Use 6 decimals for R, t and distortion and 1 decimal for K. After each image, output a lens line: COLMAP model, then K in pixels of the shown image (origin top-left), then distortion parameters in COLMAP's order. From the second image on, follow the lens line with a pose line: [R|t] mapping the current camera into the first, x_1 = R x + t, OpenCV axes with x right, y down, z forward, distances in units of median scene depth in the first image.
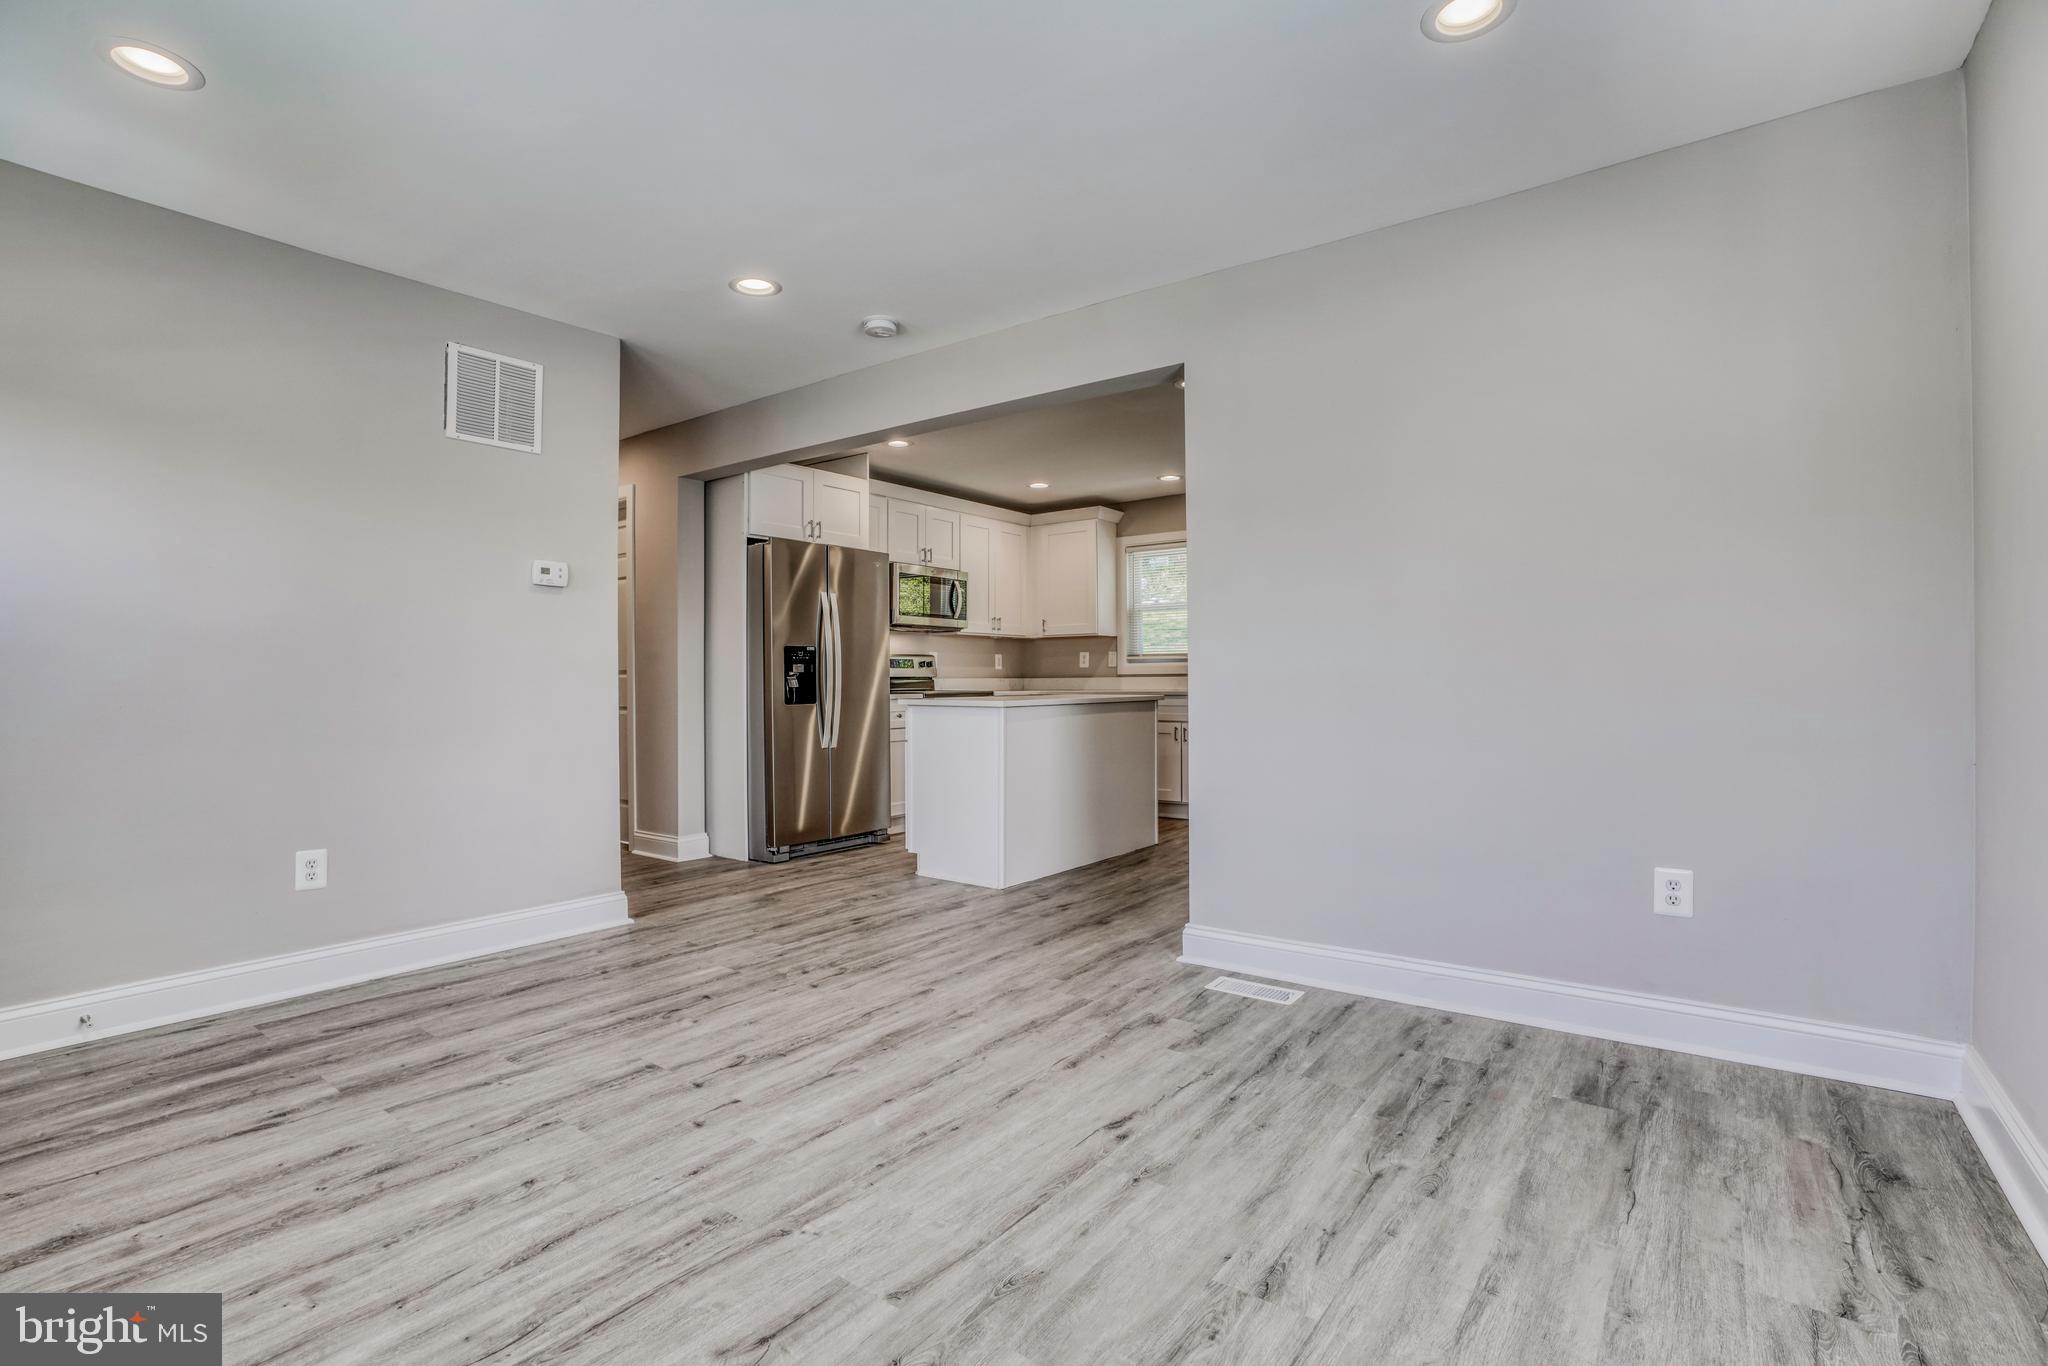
lens RADIAL K [[953.8, 0, 1016.6], [0, 953.8, 677.8], [0, 0, 1]] dist [-0.069291, 0.024275]
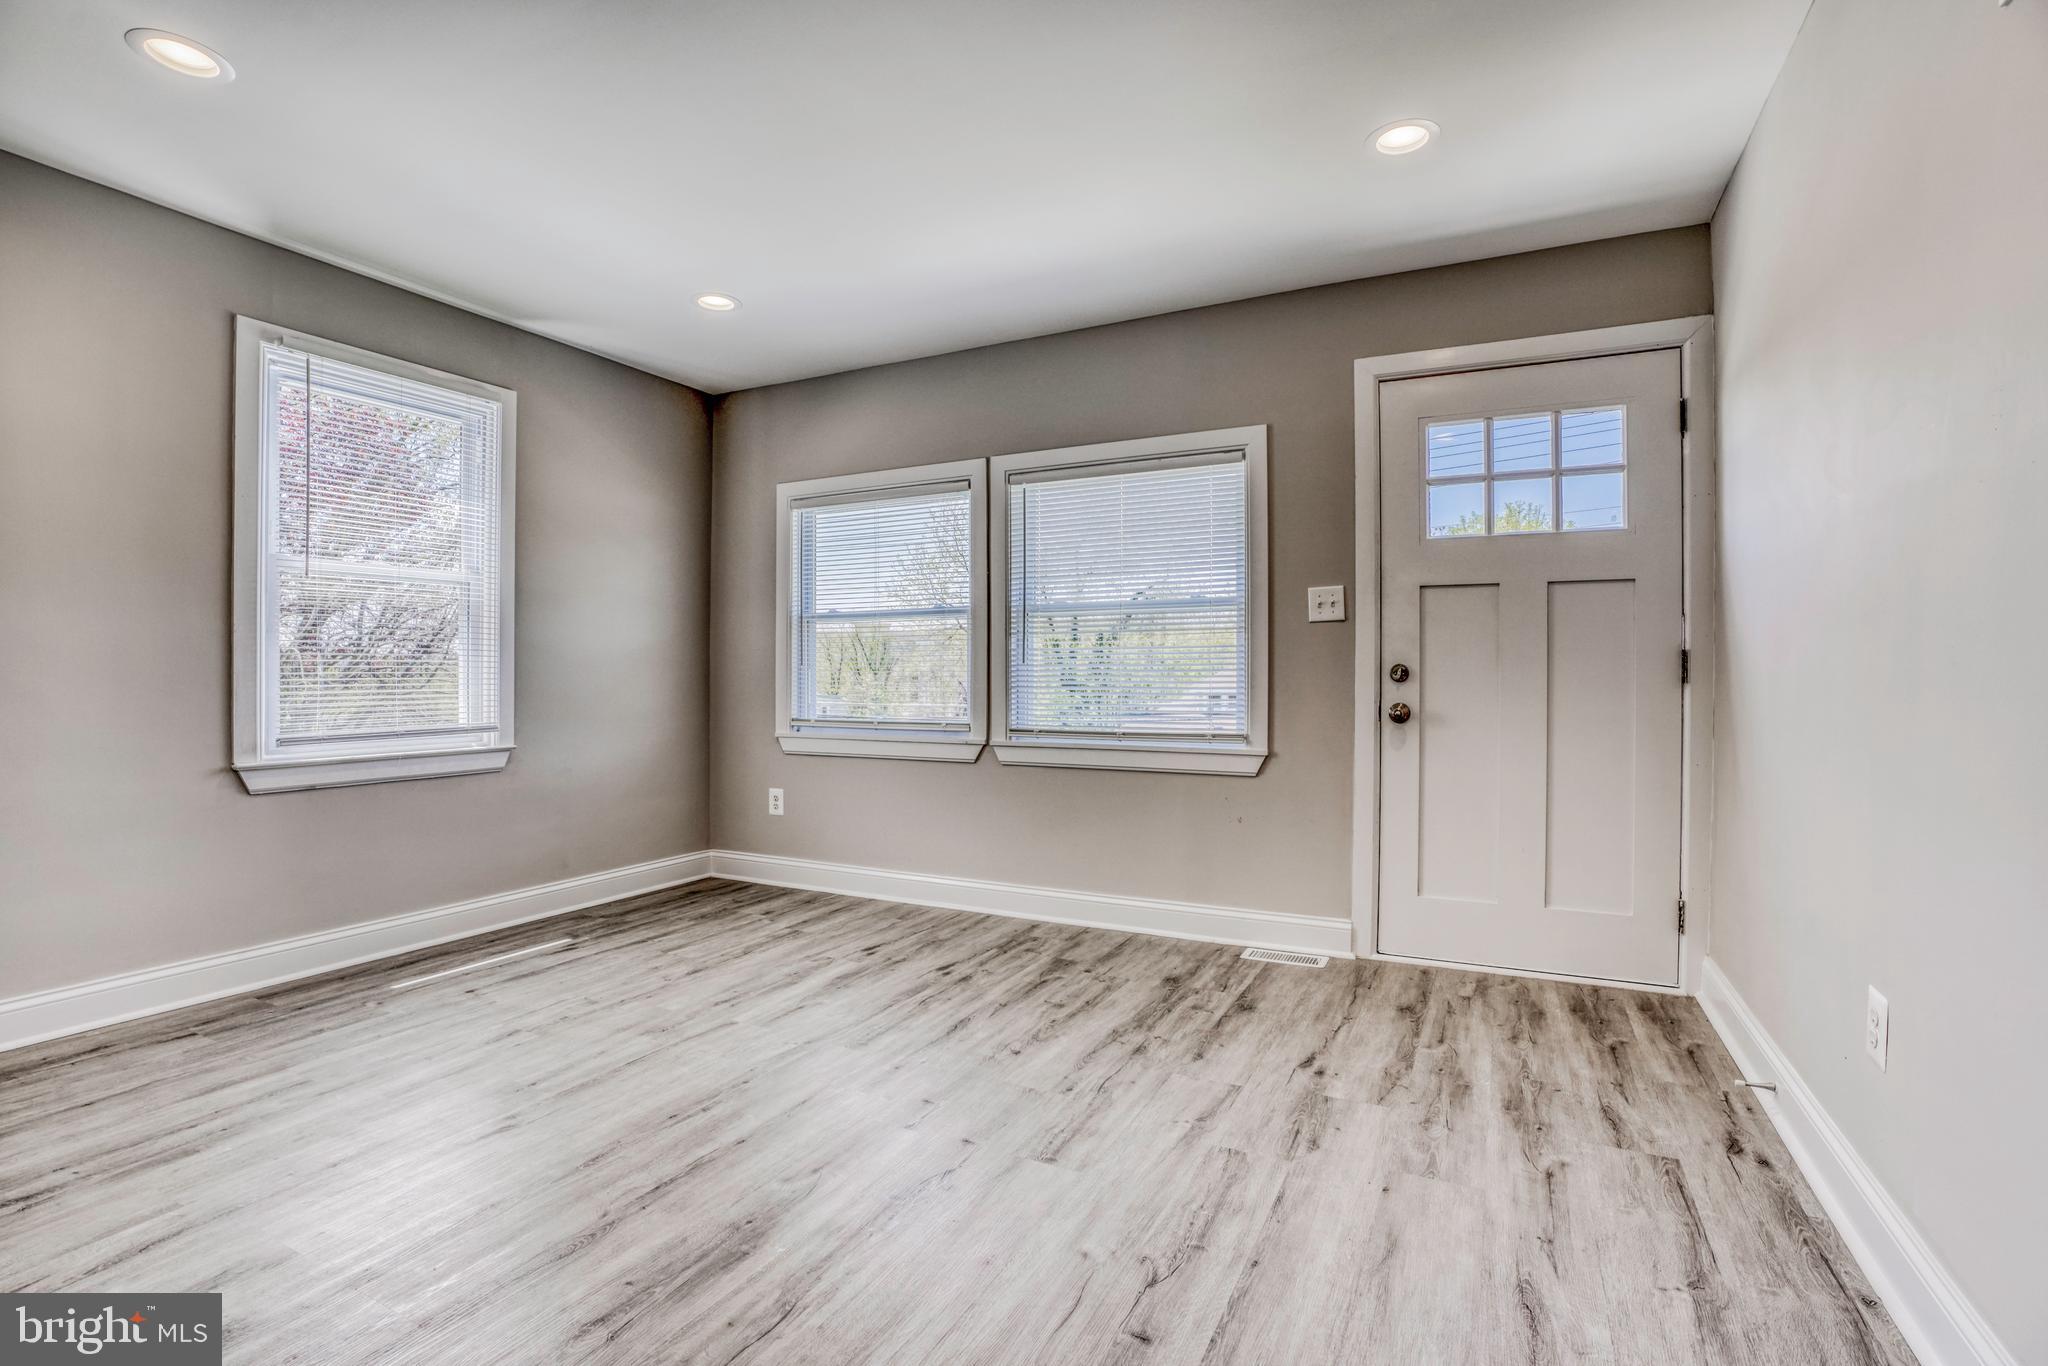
lens RADIAL K [[953.8, 0, 1016.9], [0, 953.8, 682.0], [0, 0, 1]] dist [-0.069291, 0.024275]
pose [[-0.986279, 0.006895, -0.164945, -0.186886], [0.005515, 0.999946, 0.008824, 0.000025], [0.164997, 0.007793, -0.986263, 1.422251]]
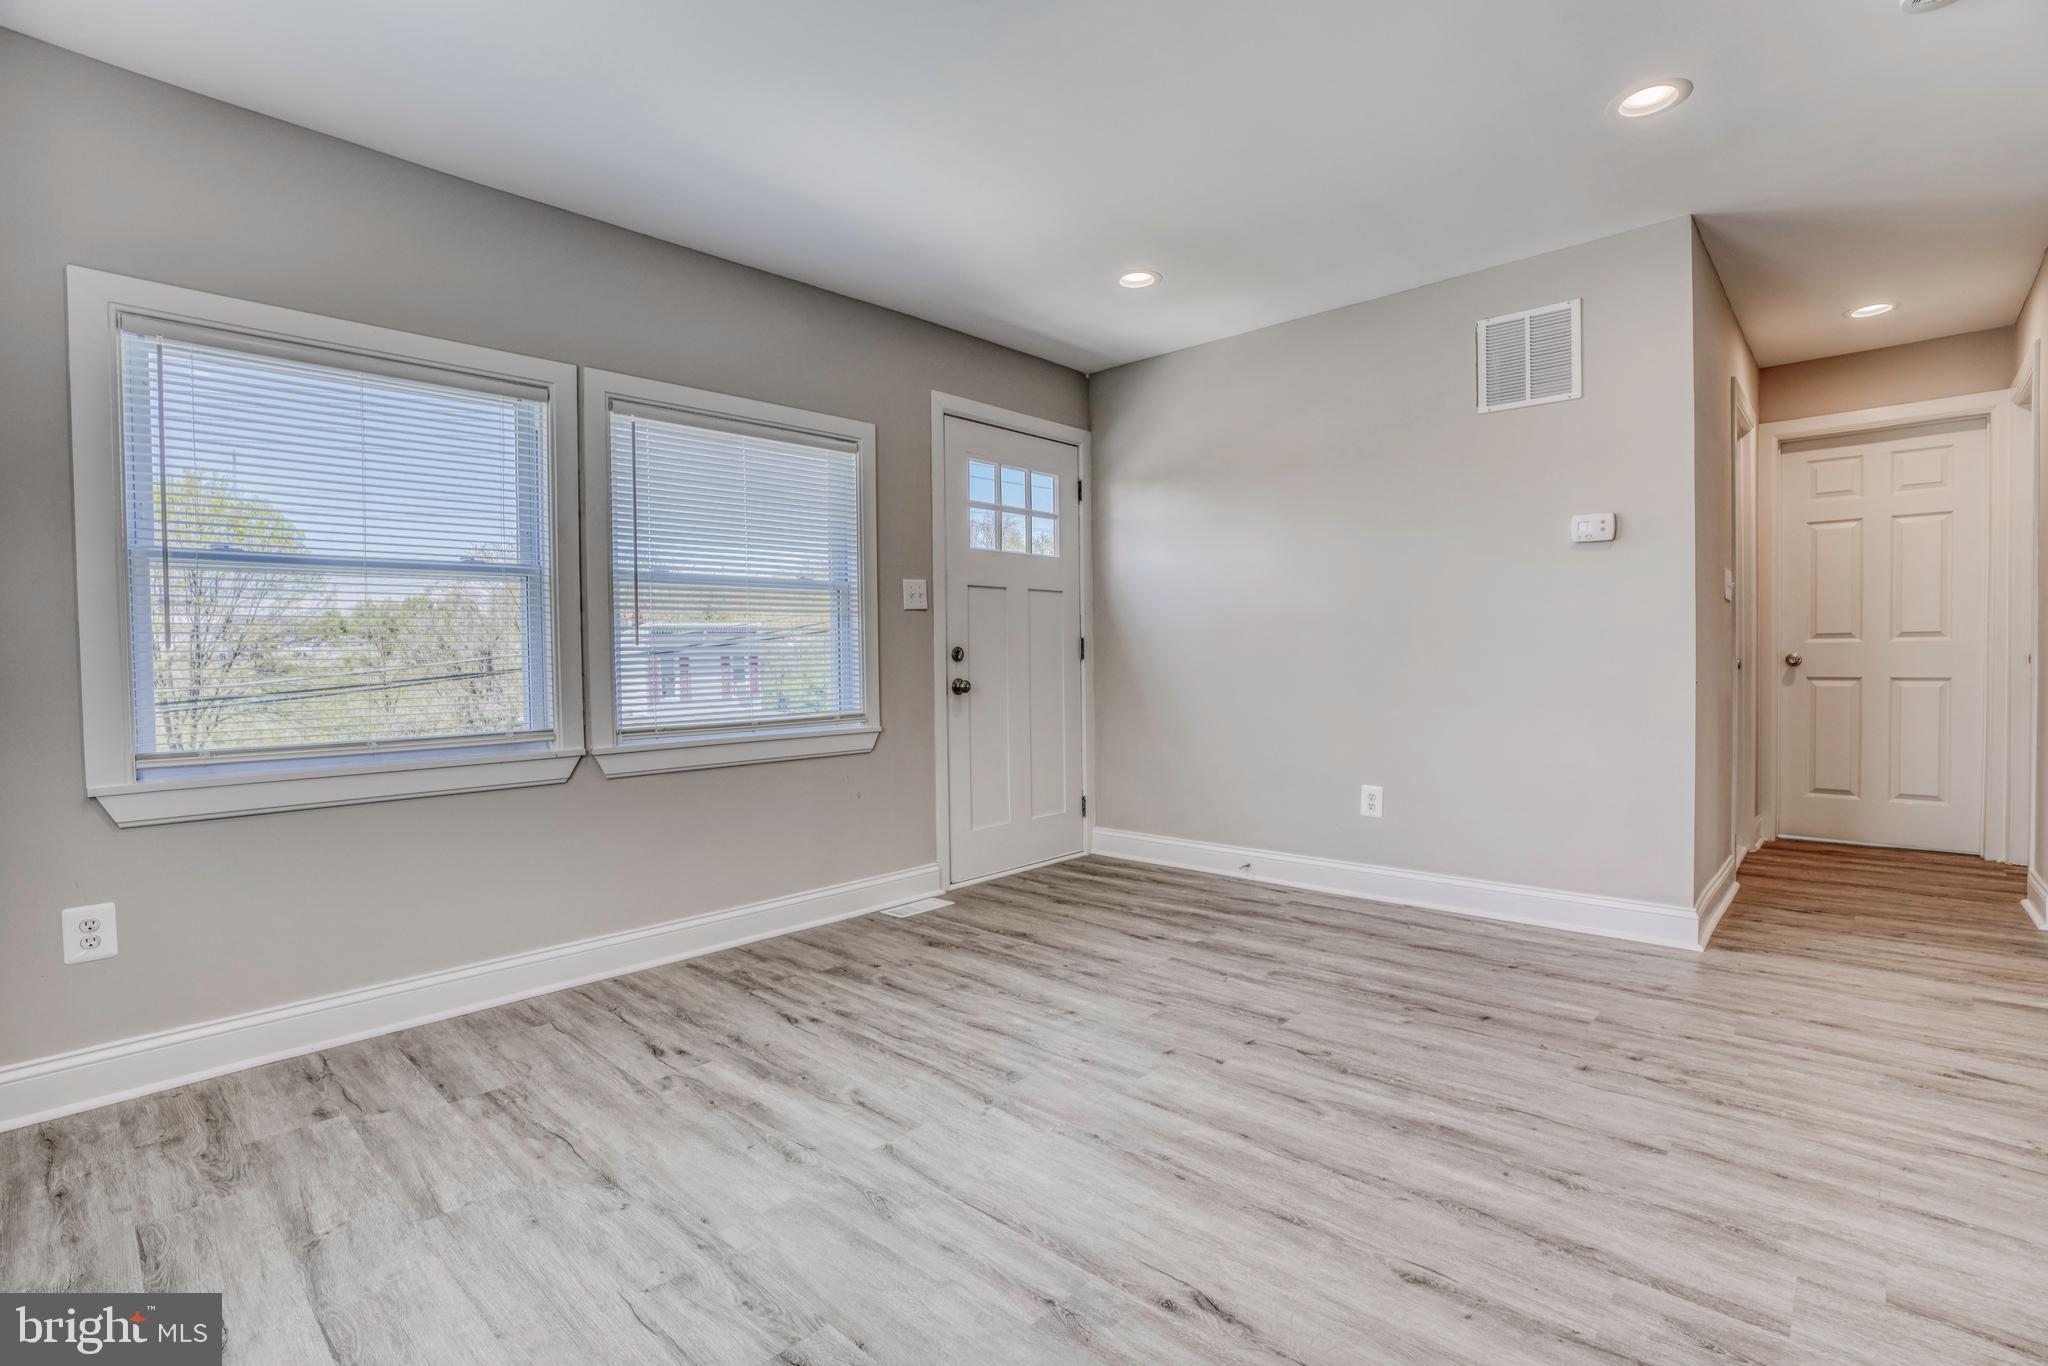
lens RADIAL K [[953.8, 0, 1008.1], [0, 953.8, 678.6], [0, 0, 1]] dist [-0.069291, 0.024275]
pose [[-0.114495, 0.030249, -0.992963, 0.542501], [0.015125, 0.999474, 0.028703, -0.001184], [0.993309, -0.011732, -0.114892, 0.653716]]
